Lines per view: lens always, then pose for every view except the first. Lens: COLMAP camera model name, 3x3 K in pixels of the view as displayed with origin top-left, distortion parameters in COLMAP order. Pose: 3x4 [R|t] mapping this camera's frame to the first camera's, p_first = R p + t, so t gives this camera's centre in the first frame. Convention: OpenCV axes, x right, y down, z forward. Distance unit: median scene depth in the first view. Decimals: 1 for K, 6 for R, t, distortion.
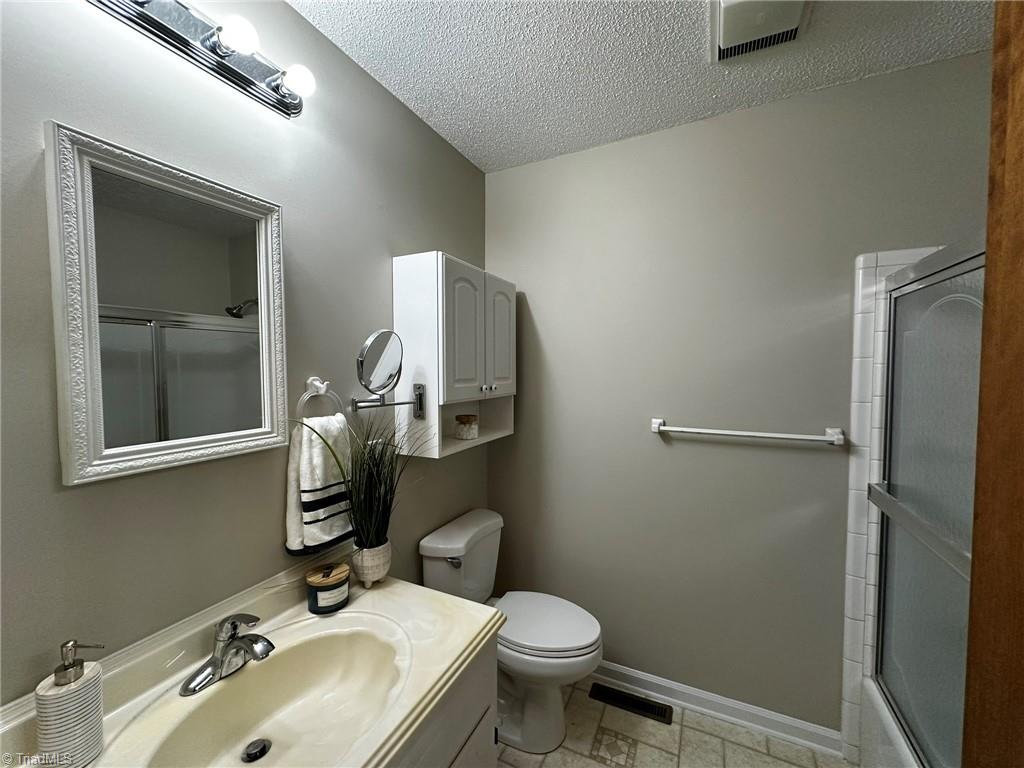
lens RADIAL K [[407.6, 0, 519.6], [0, 407.6, 382.8], [0, 0, 1]] dist [-0.002370, 0.000462]
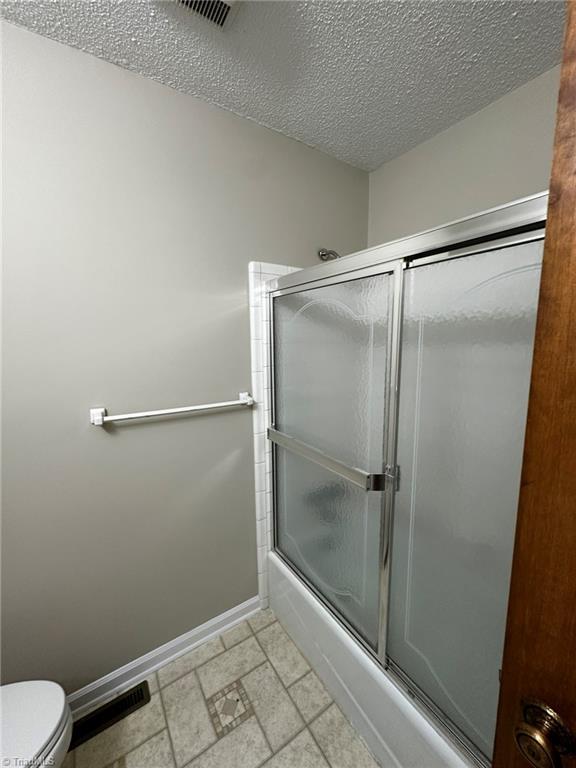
lens RADIAL K [[305.7, 0, 287.2], [0, 305.7, 384.3], [0, 0, 1]] dist [-0.002370, 0.000462]
pose [[0.518350, -0.125473, 0.845914, -0.000124], [0.044274, 0.991789, 0.119980, -0.029799], [-0.854022, -0.024740, 0.519649, 0.356807]]
